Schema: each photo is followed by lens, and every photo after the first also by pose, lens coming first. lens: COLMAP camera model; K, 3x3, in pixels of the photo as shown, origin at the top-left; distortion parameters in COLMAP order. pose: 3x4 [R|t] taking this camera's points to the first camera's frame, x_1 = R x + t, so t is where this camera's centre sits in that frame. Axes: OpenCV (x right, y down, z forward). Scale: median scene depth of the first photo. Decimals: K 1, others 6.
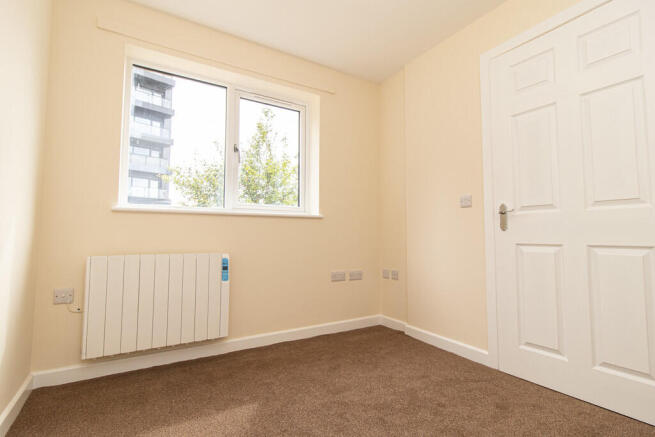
lens RADIAL K [[312.4, 0, 327.5], [0, 312.4, 218.5], [0, 0, 1]] dist [0.001155, 0.000263]
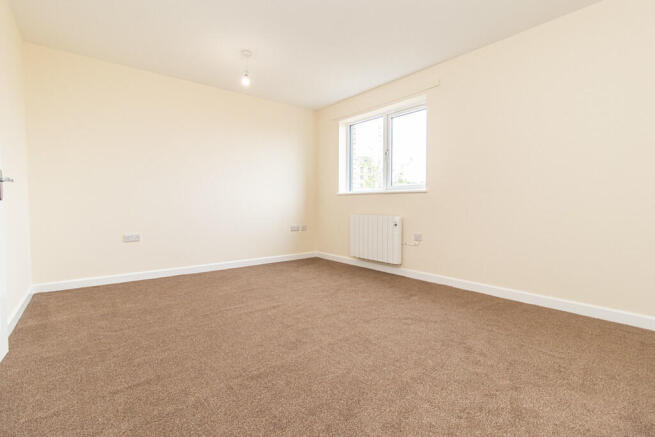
lens RADIAL K [[304.5, 0, 327.5], [0, 304.5, 218.5], [0, 0, 1]] dist [0.000838, -0.000055]
pose [[0.110681, 0.051228, -0.992535, 1.359802], [0.108822, 0.992041, 0.063338, -0.019532], [0.987880, -0.115020, 0.104226, 0.511246]]
